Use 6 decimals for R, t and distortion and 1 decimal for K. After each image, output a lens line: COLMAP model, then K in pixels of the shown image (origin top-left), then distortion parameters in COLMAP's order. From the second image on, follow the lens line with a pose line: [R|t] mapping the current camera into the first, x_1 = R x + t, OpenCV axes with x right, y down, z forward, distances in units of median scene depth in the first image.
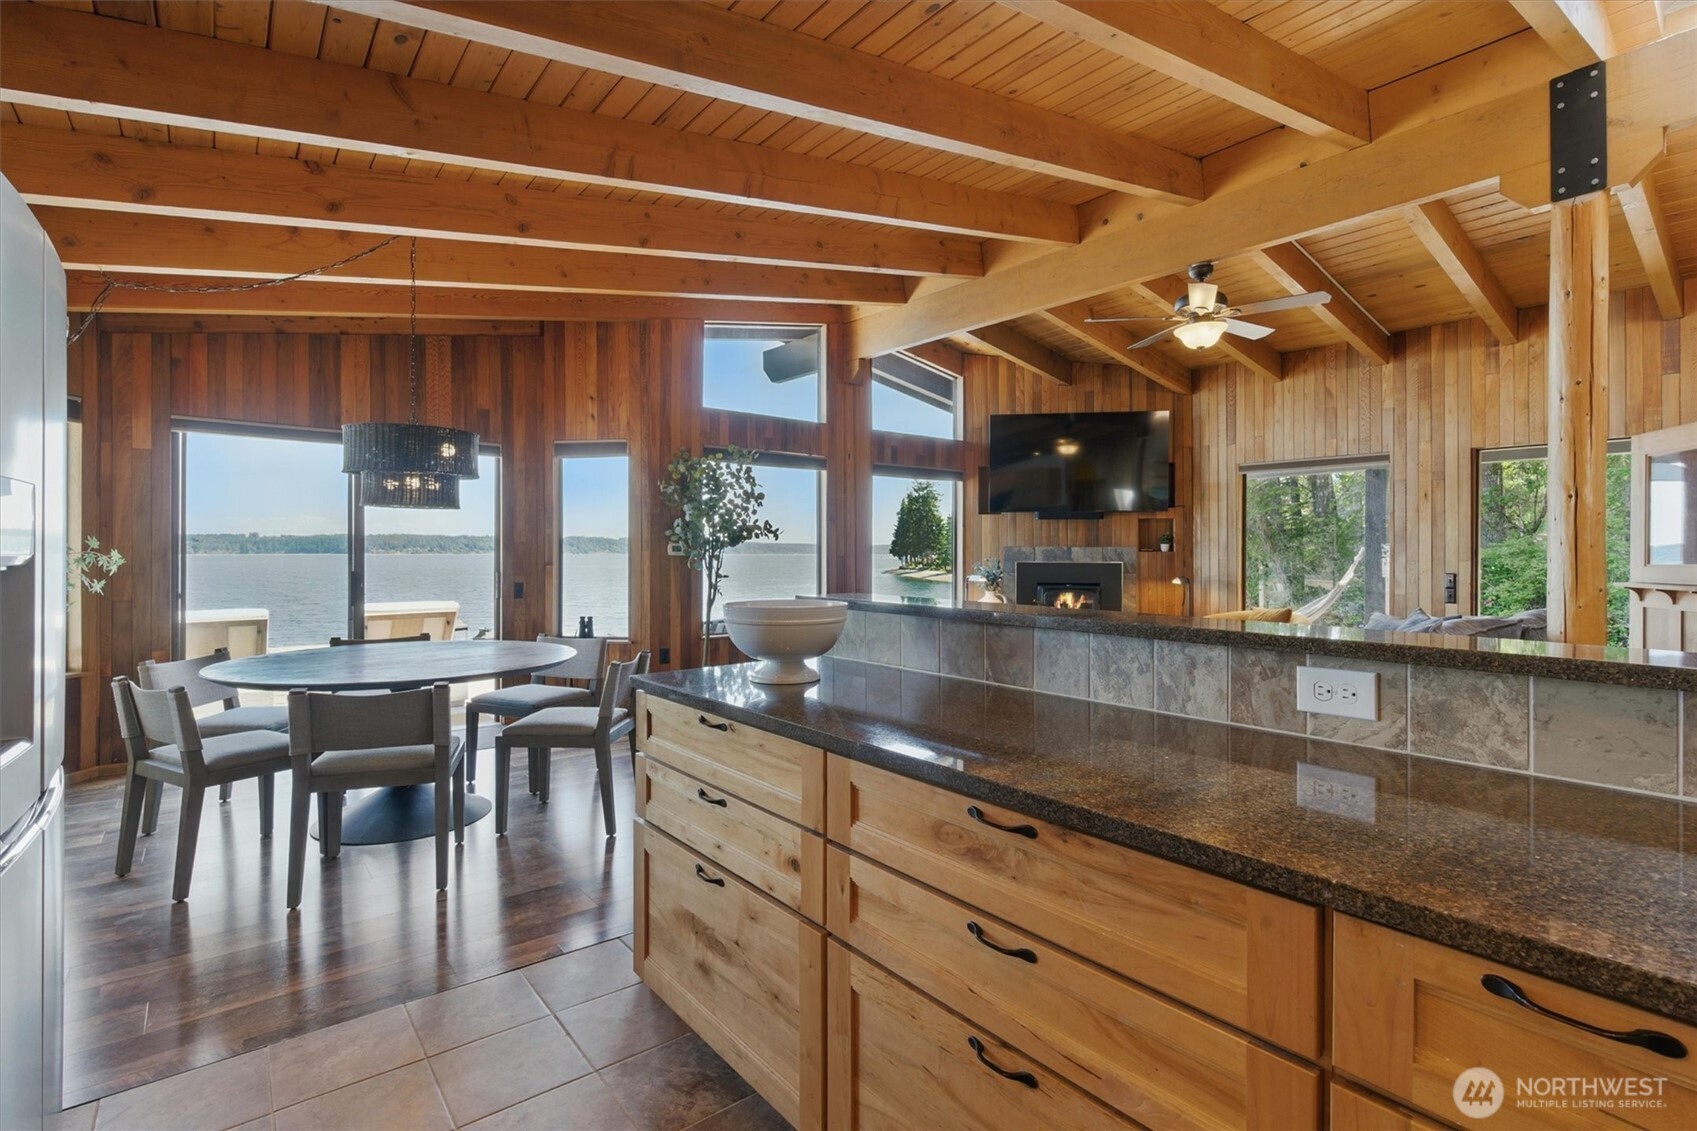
lens RADIAL K [[788.4, 0, 848.5], [0, 788.4, 565.5], [0, 0, 1]] dist [0.000994, -0.000237]
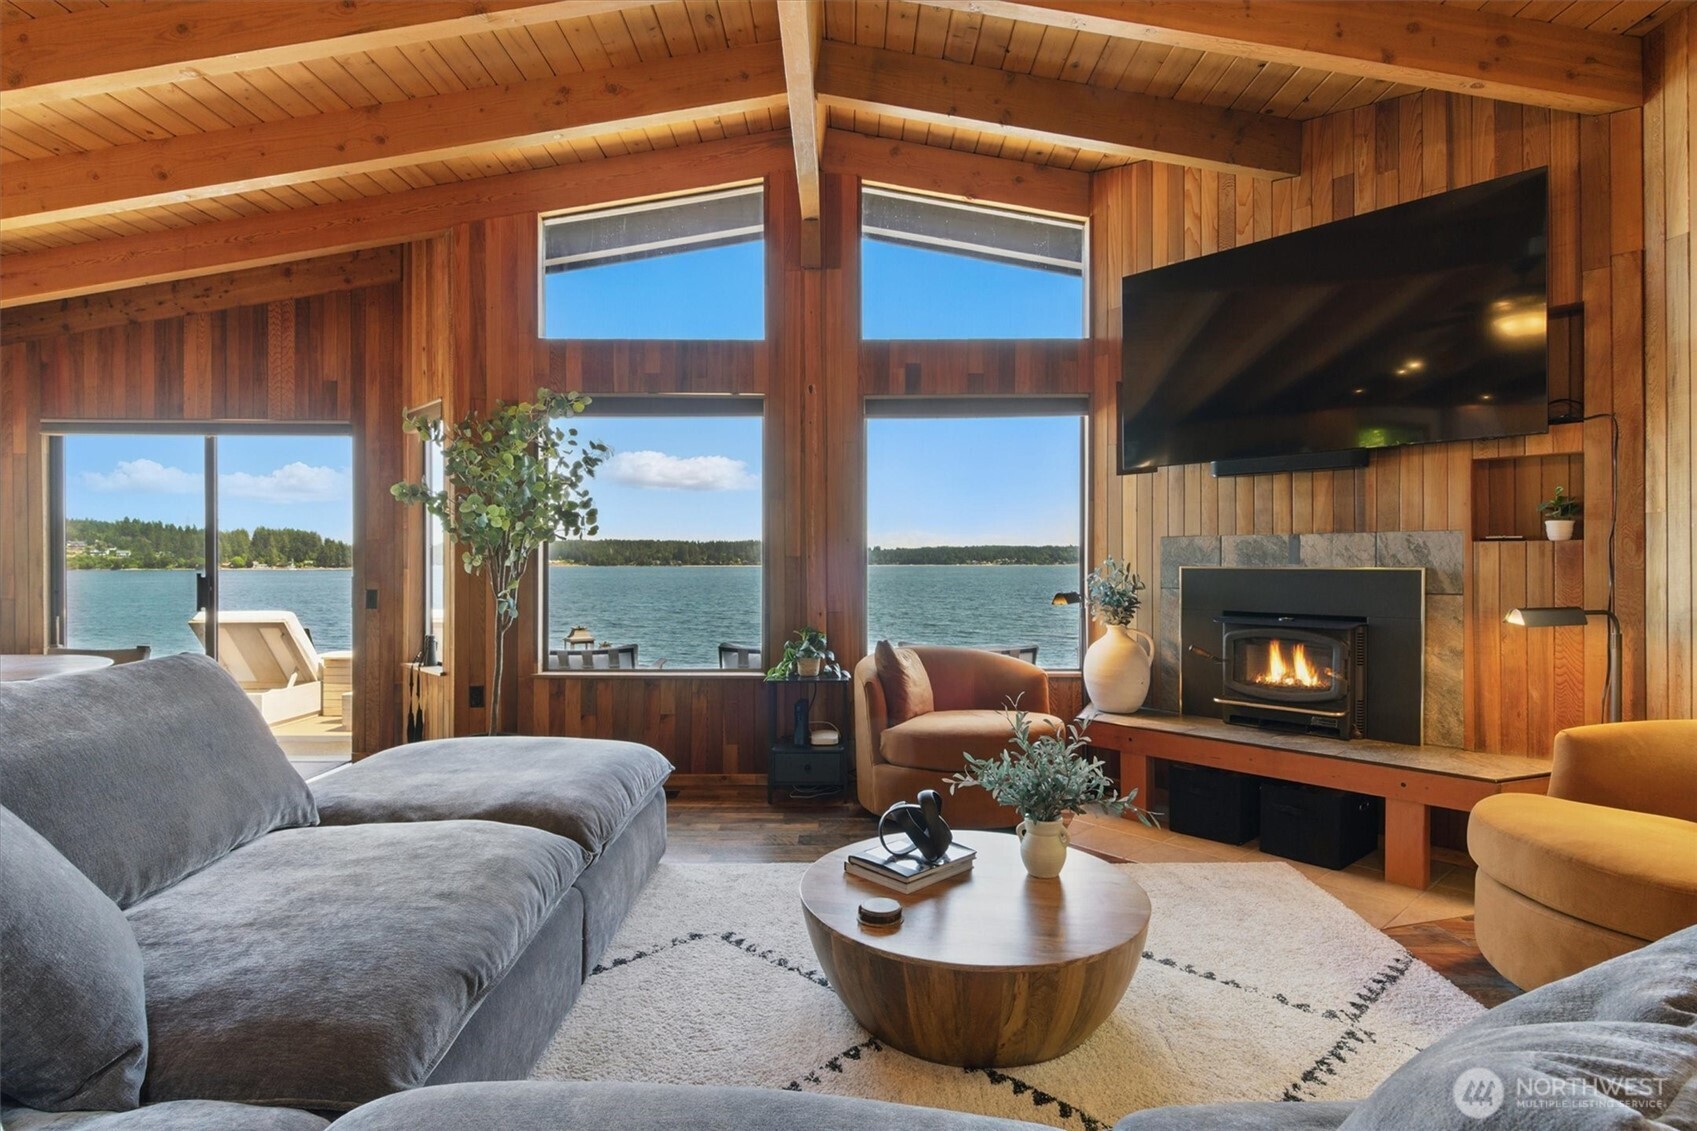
lens RADIAL K [[912.2, 0, 848.5], [0, 912.2, 565.5], [0, 0, 1]] dist [0.015310, 0.000347]
pose [[0.773901, -0.001087, -0.633306, 0.419037], [-0.008243, 0.999897, -0.011789, 0.002791], [0.633253, 0.014343, 0.773812, 0.437634]]
